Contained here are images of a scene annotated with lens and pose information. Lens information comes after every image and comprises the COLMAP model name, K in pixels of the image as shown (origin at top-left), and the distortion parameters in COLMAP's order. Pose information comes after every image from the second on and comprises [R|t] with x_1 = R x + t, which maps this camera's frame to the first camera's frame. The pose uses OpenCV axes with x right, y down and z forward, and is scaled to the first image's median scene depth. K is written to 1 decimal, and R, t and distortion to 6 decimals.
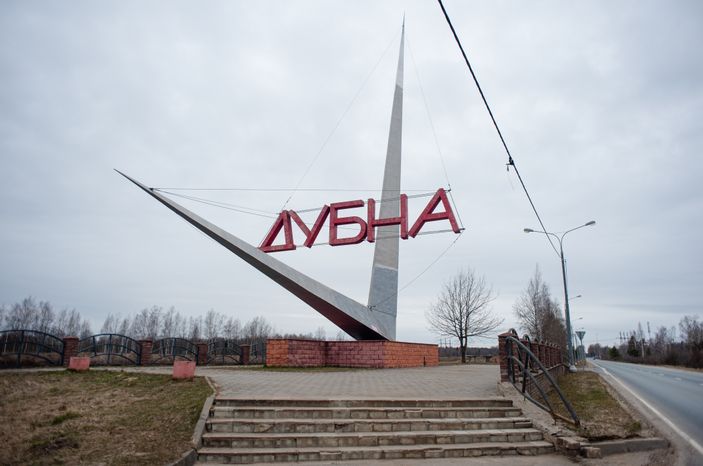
lens RADIAL K [[503.5, 0, 351.5], [0, 503.5, 233.0], [0, 0, 1]] dist [-0.037340, 0.004062]
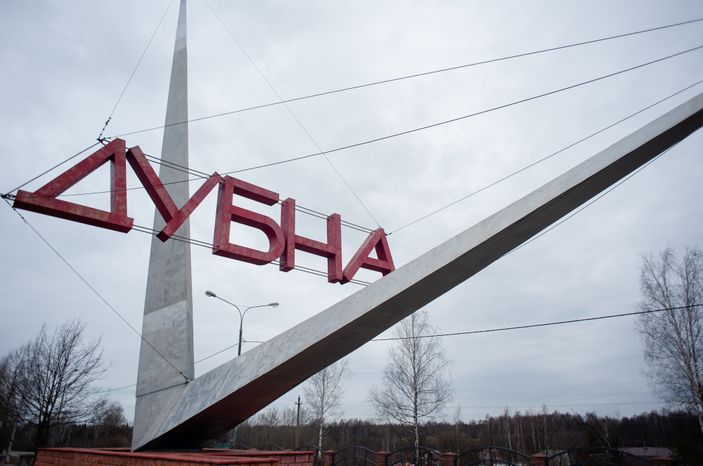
lens RADIAL K [[503.5, 0, 351.5], [0, 503.5, 233.0], [0, 0, 1]] dist [-0.037340, 0.004062]
pose [[0.417847, 0.341688, 0.841815, -0.412442], [-0.214228, 0.937509, -0.274194, 0.115428], [-0.882899, -0.065770, 0.464935, 0.644431]]
